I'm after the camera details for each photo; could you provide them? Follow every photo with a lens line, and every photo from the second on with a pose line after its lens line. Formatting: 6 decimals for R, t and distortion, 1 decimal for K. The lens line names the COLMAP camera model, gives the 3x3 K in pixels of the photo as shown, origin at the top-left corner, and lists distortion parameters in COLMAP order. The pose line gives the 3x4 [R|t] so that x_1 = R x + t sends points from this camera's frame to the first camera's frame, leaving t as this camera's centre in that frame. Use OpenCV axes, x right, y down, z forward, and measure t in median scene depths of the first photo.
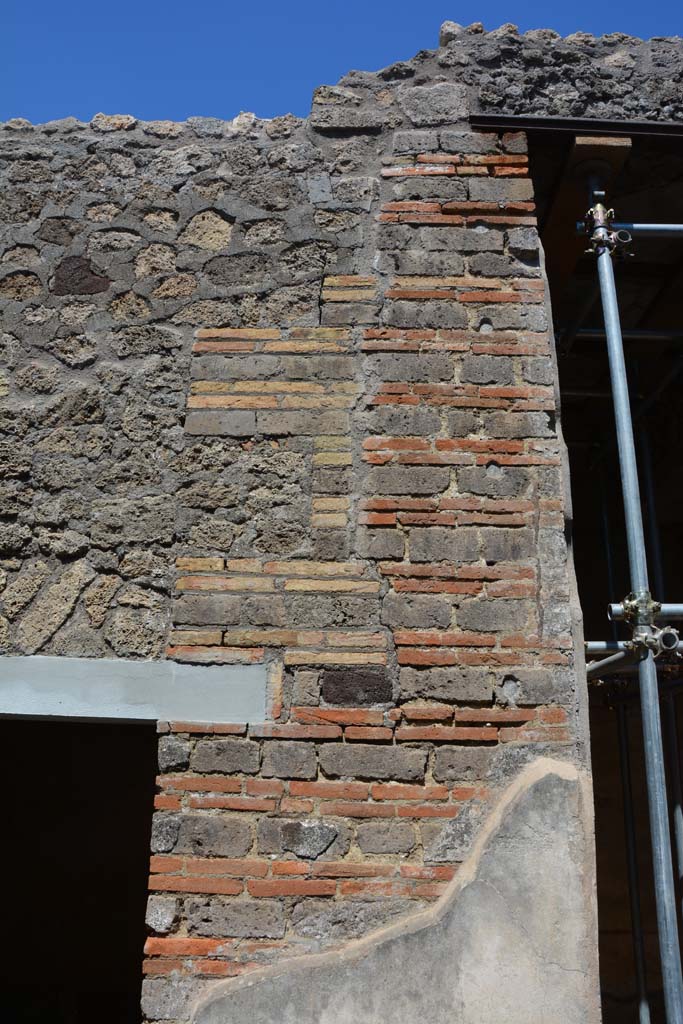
lens RADIAL K [[792.9, 0, 343.8], [0, 792.9, 508.1], [0, 0, 1]] dist [-0.165419, 0.116833]
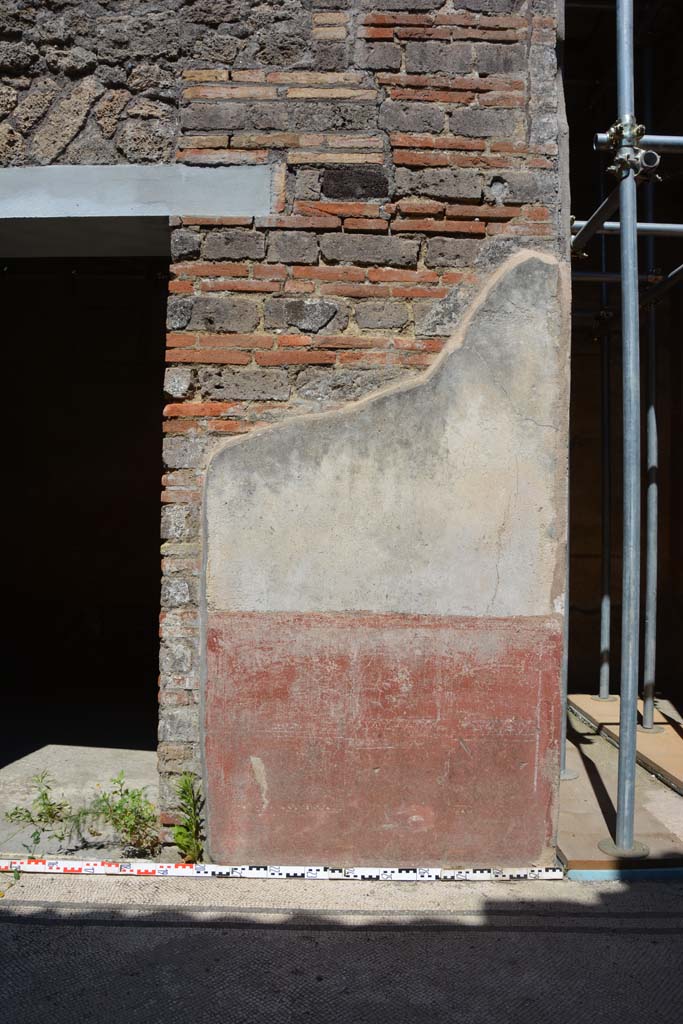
lens RADIAL K [[792.9, 0, 344.4], [0, 792.9, 513.4], [0, 0, 1]] dist [-0.165419, 0.116833]
pose [[0.999952, 0.001700, 0.009700, -0.007012], [-0.004453, 0.956592, 0.291395, 0.328721], [-0.008784, -0.291424, 0.956554, -0.130575]]
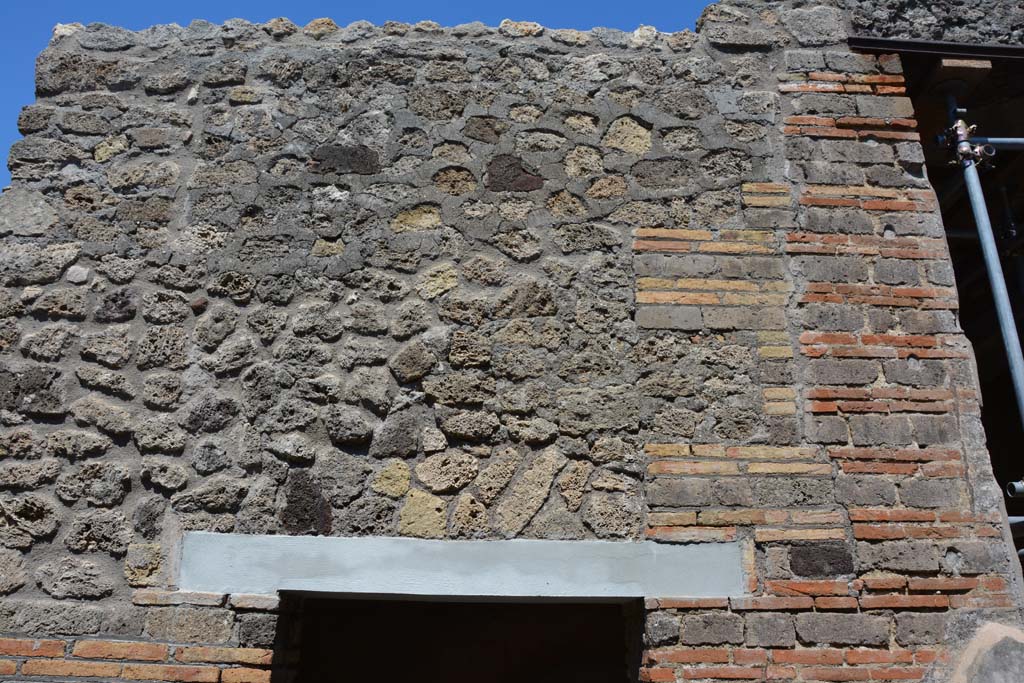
lens RADIAL K [[792.9, 0, 507.2], [0, 792.9, 343.8], [0, 0, 1]] dist [-0.165419, 0.116833]
pose [[0.999562, 0.006885, 0.028791, -0.426660], [-0.005378, 0.998627, -0.052114, -0.015409], [-0.029110, 0.051936, 0.998226, -0.066275]]
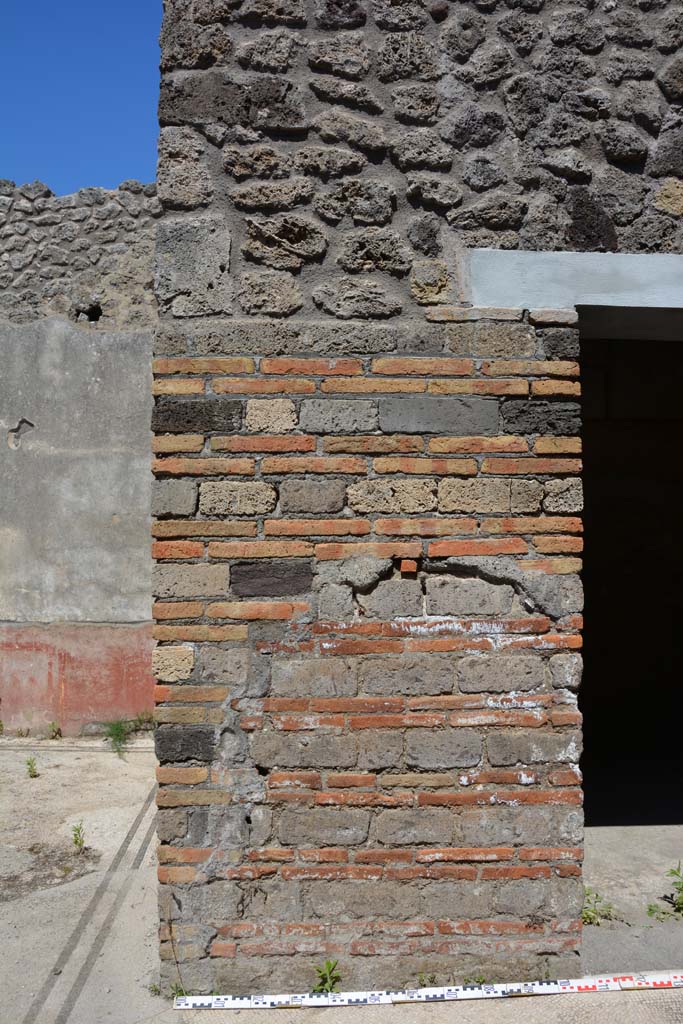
lens RADIAL K [[792.9, 0, 334.6], [0, 792.9, 513.7], [0, 0, 1]] dist [-0.165419, 0.116833]
pose [[0.998830, -0.018432, 0.044700, -1.035055], [0.005489, 0.961741, 0.273907, 0.232748], [-0.048038, -0.273341, 0.960717, -0.041236]]
